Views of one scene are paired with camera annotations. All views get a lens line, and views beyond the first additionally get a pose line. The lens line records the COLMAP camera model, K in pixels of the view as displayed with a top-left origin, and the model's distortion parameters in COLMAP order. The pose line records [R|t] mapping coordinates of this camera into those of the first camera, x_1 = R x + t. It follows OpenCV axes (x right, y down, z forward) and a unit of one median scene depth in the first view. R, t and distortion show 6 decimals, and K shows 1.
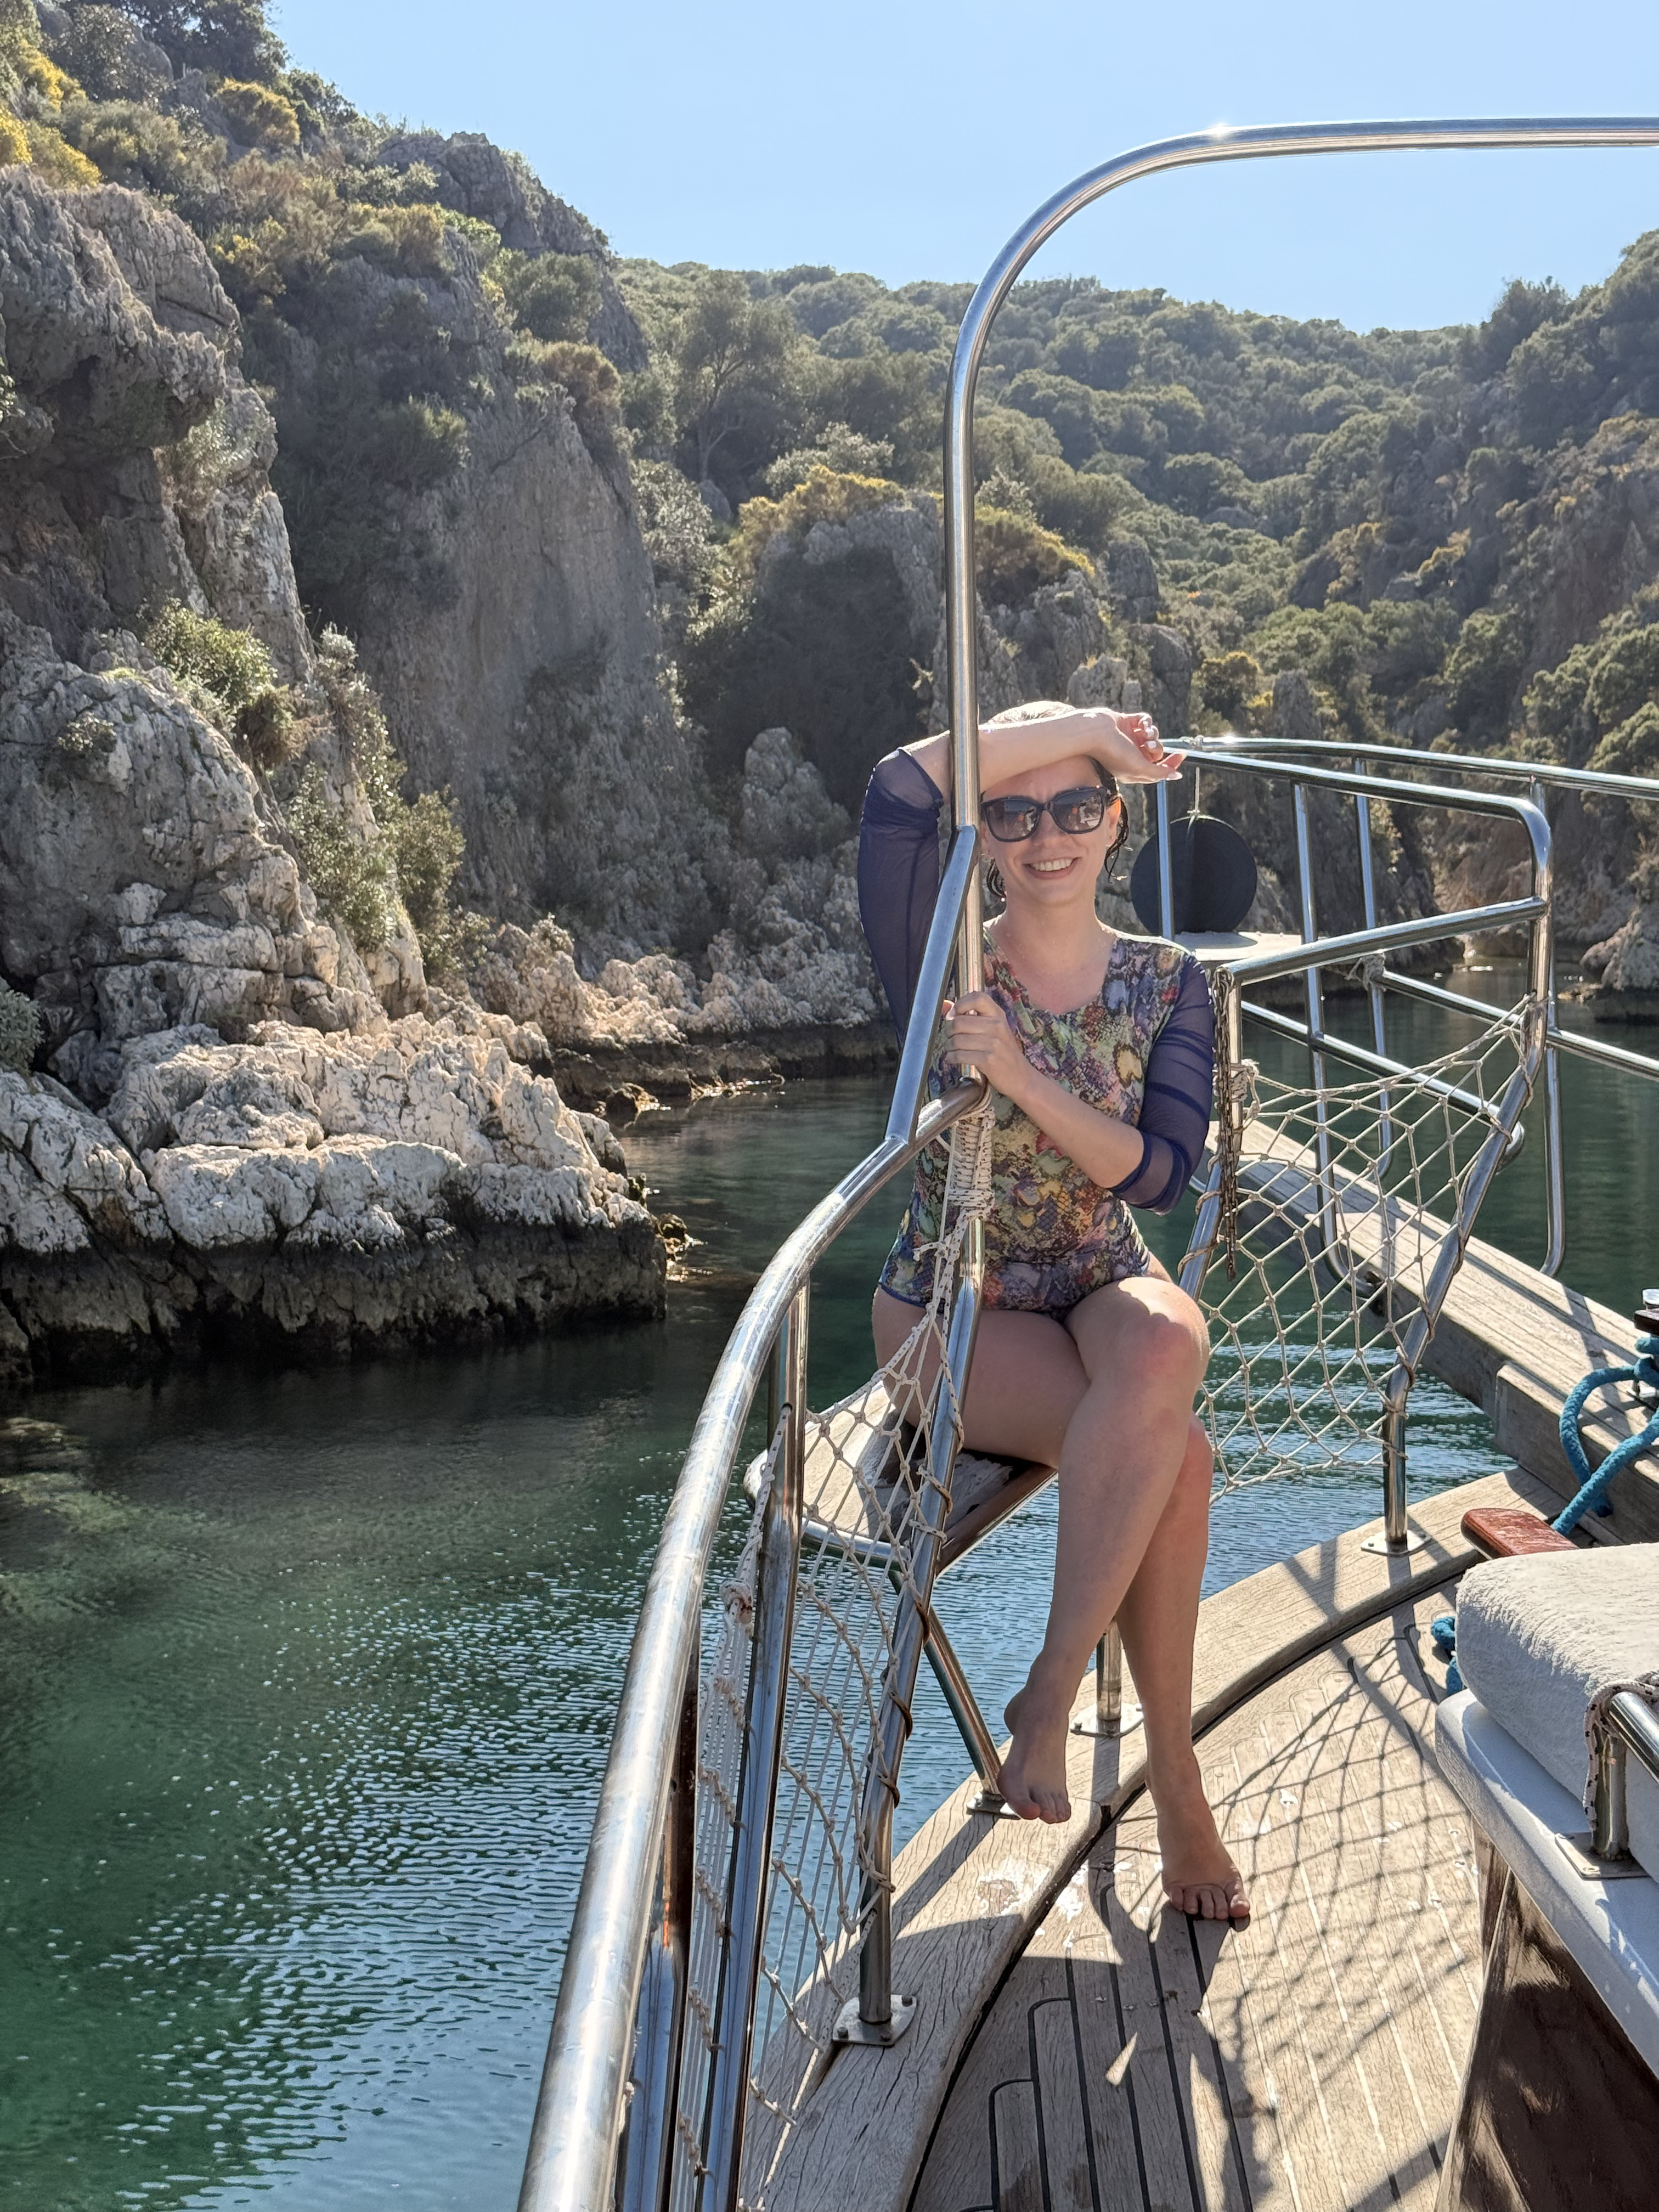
lens RADIAL K [[3087.7, 0, 829.5], [0, 3087.7, 1106.0], [0, 0, 1]] dist [0.160460, 0.023622]
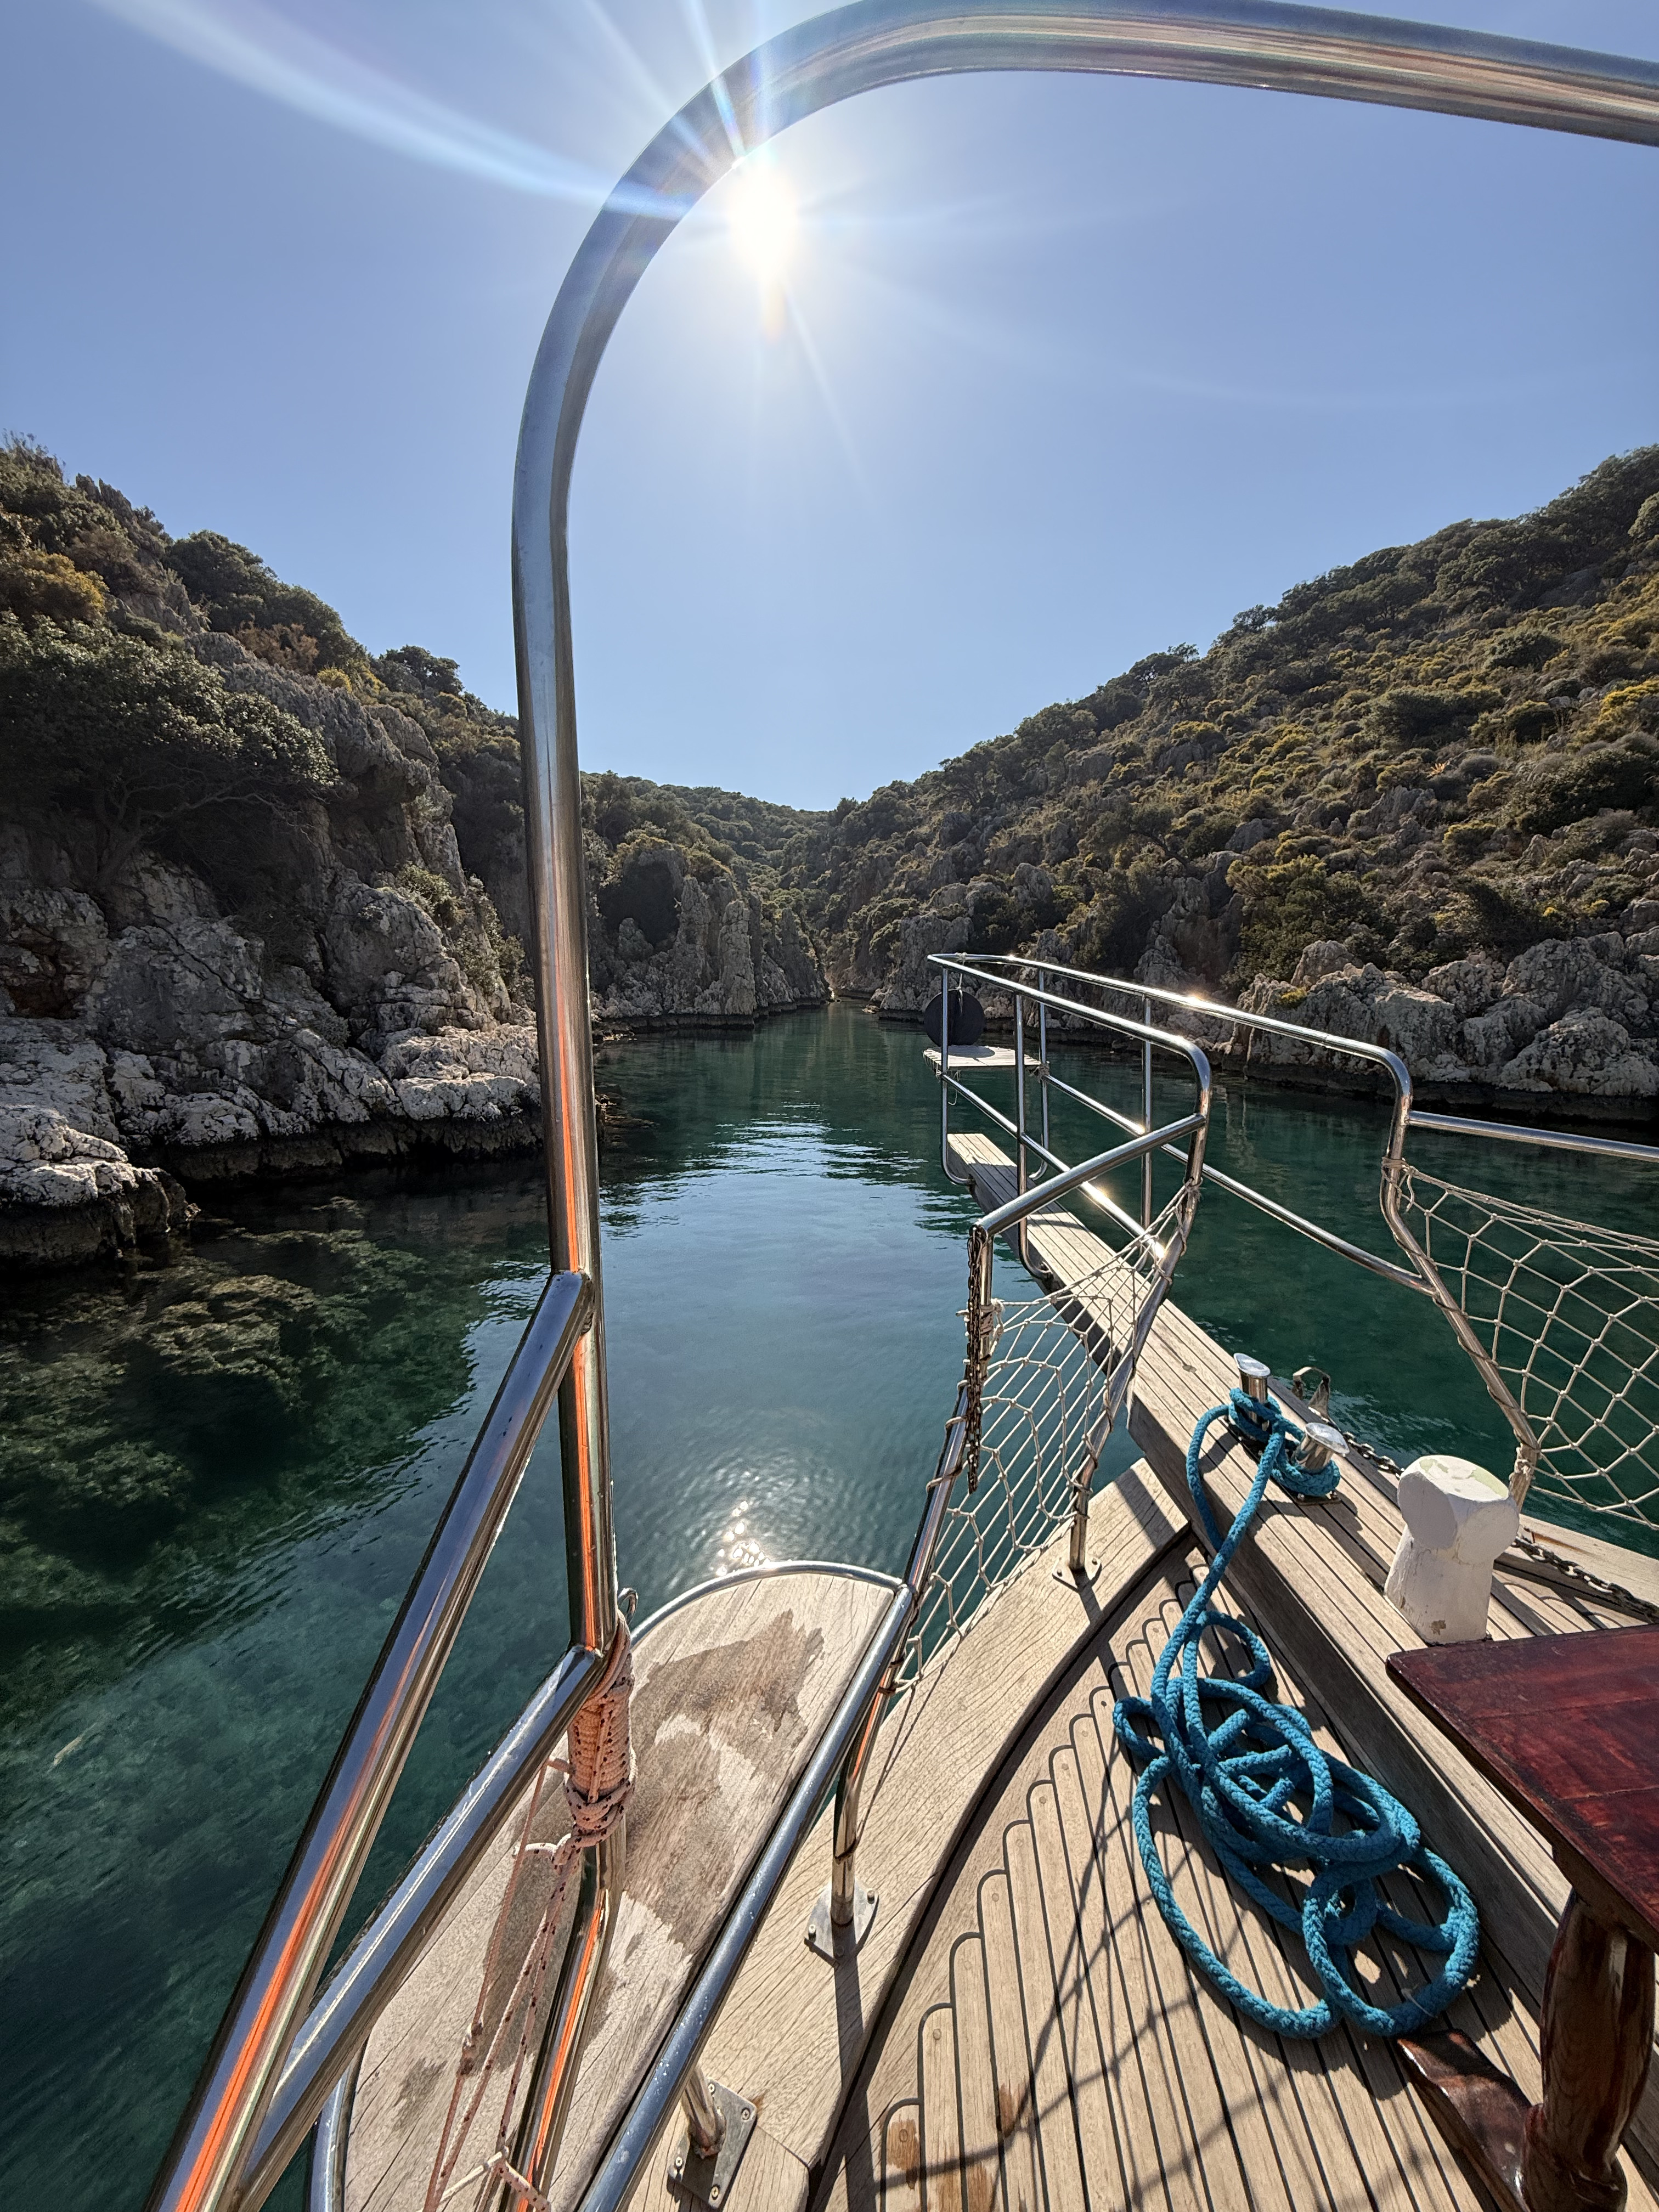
lens RADIAL K [[888.2, 0, 833.8], [0, 888.2, 1098.7], [0, 0, 1]] dist [0.000352, -0.000001]
pose [[0.976221, 0.003482, 0.216750, -0.008136], [-0.019713, 0.997154, 0.072768, -0.008947], [-0.215880, -0.075310, 0.973511, 0.064973]]
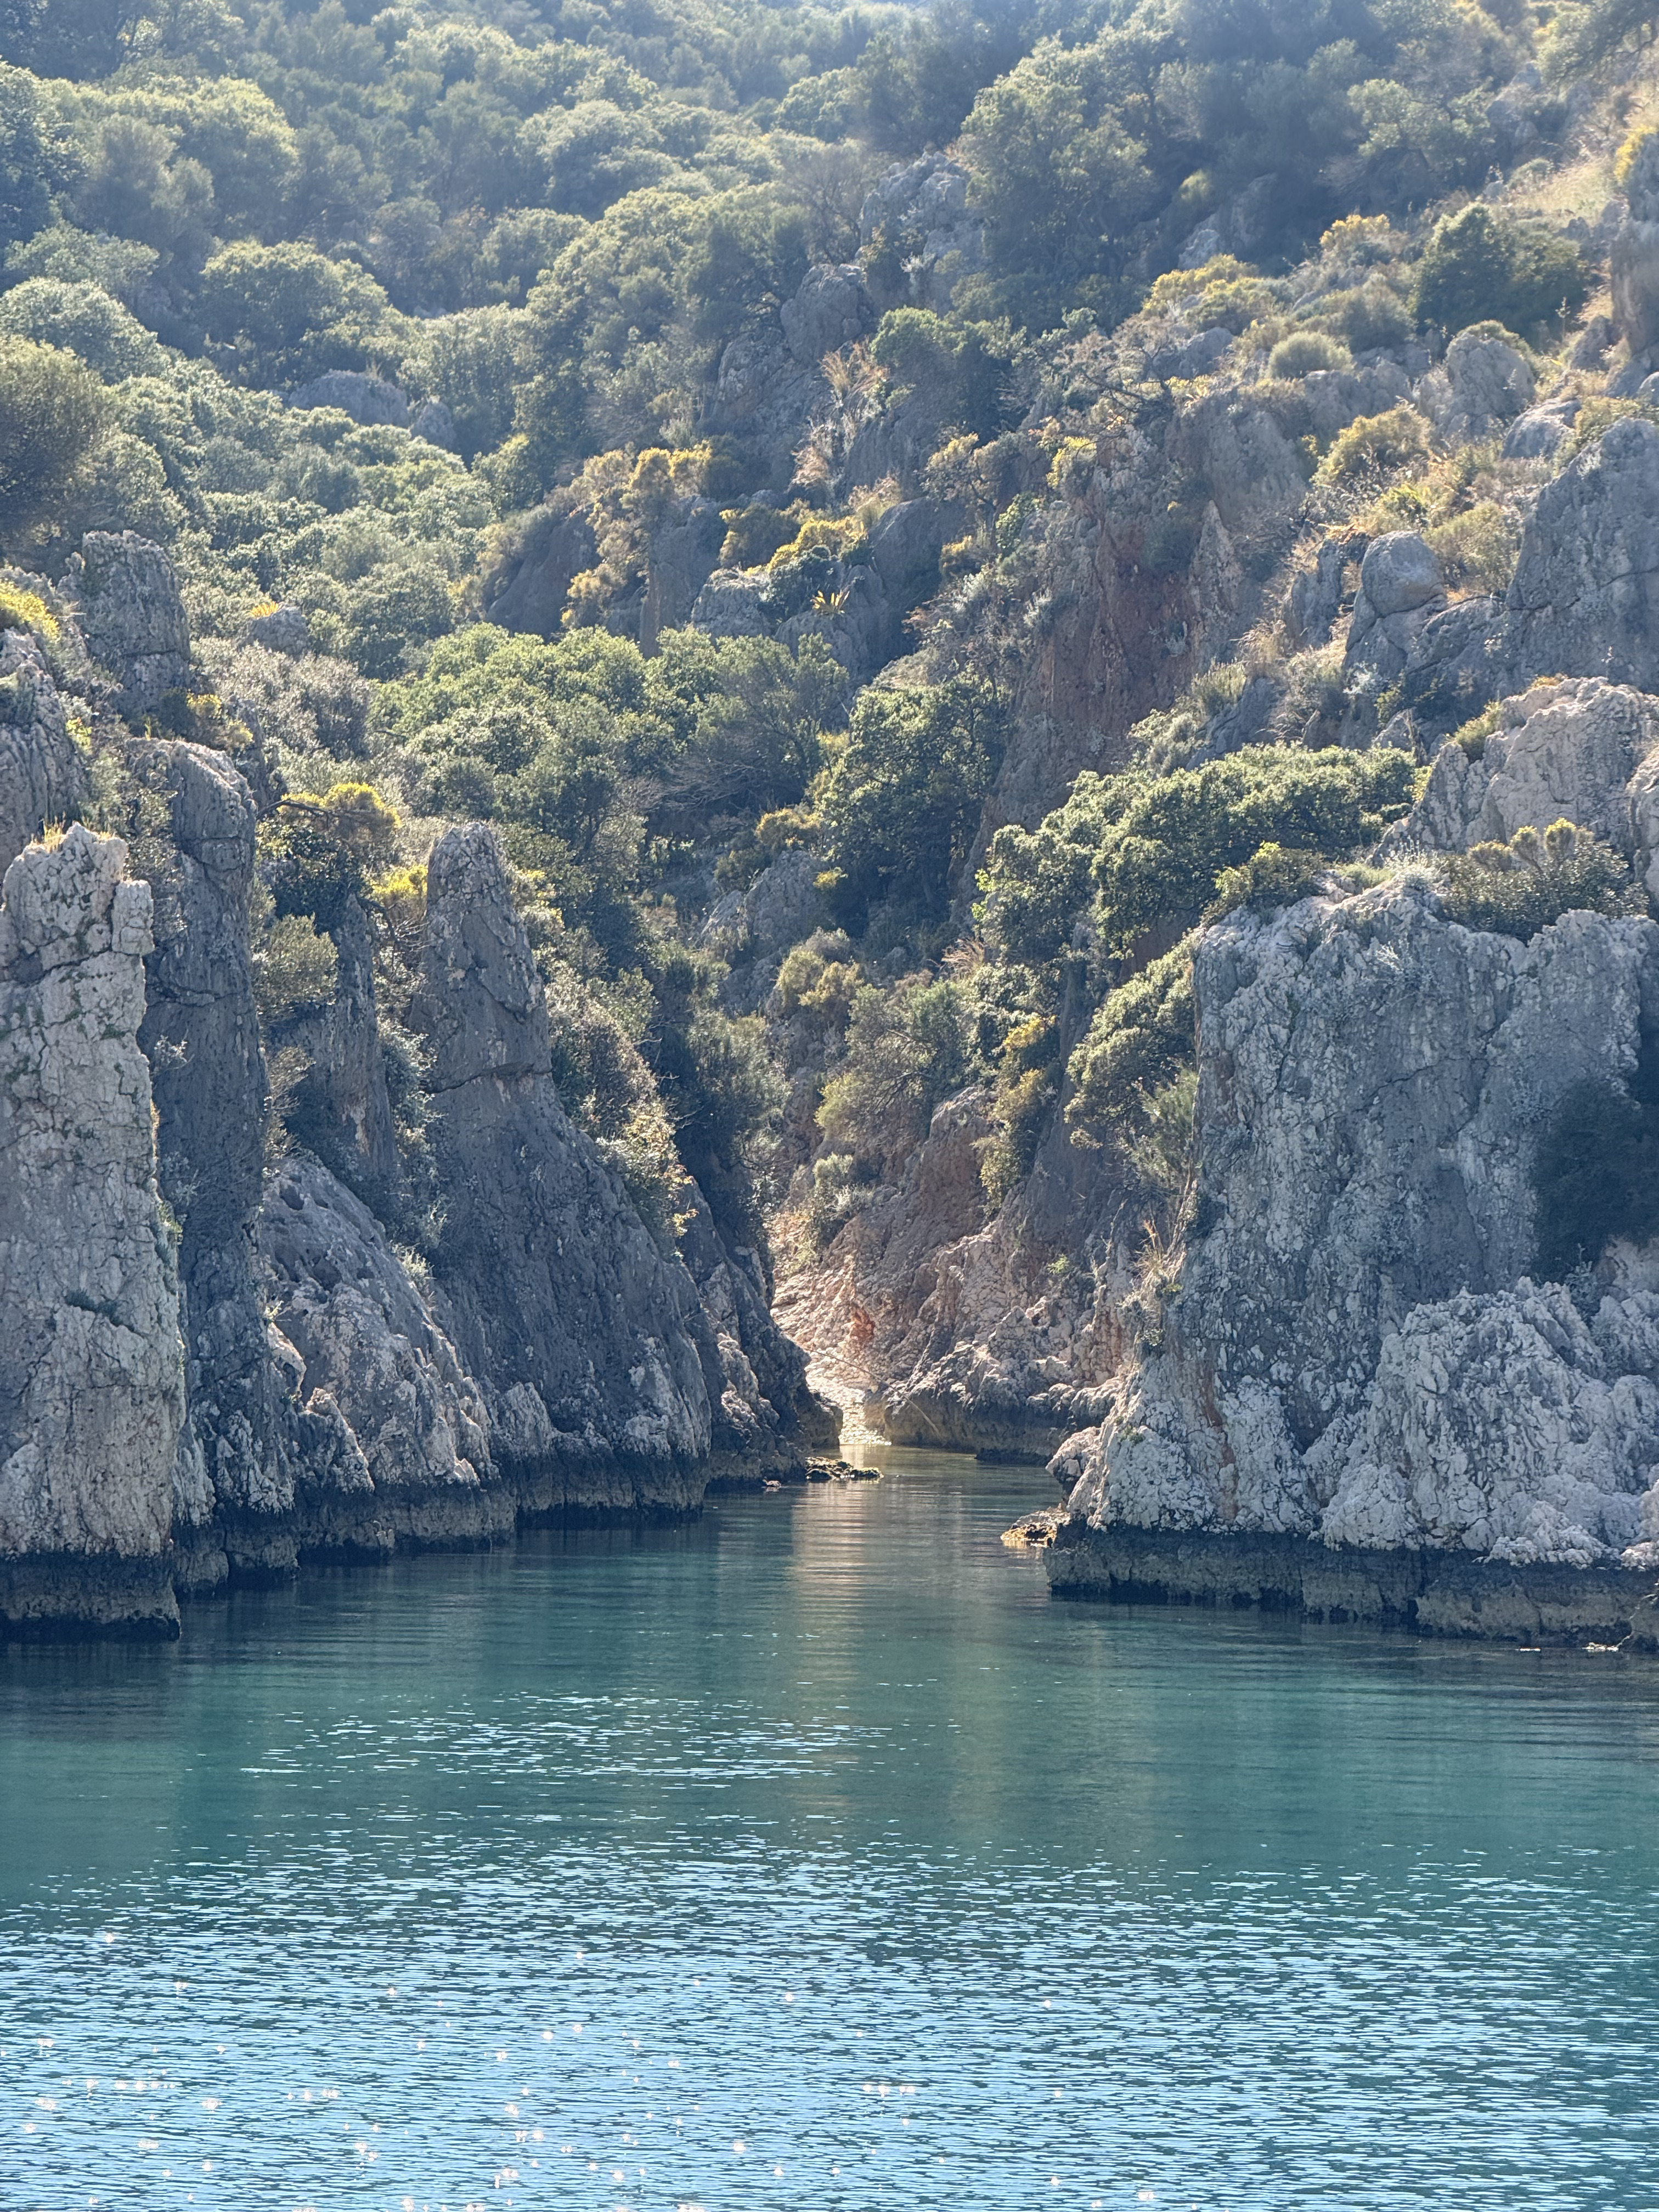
lens RADIAL K [[7756.4, 0, 829.5], [0, 7756.4, 1106.0], [0, 0, 1]] dist [0.175050, 3.231493]
pose [[0.981275, 0.036906, 0.189041, -0.020621], [-0.020634, 0.995966, -0.087329, 0.003769], [-0.191501, 0.081793, 0.978078, -0.178959]]
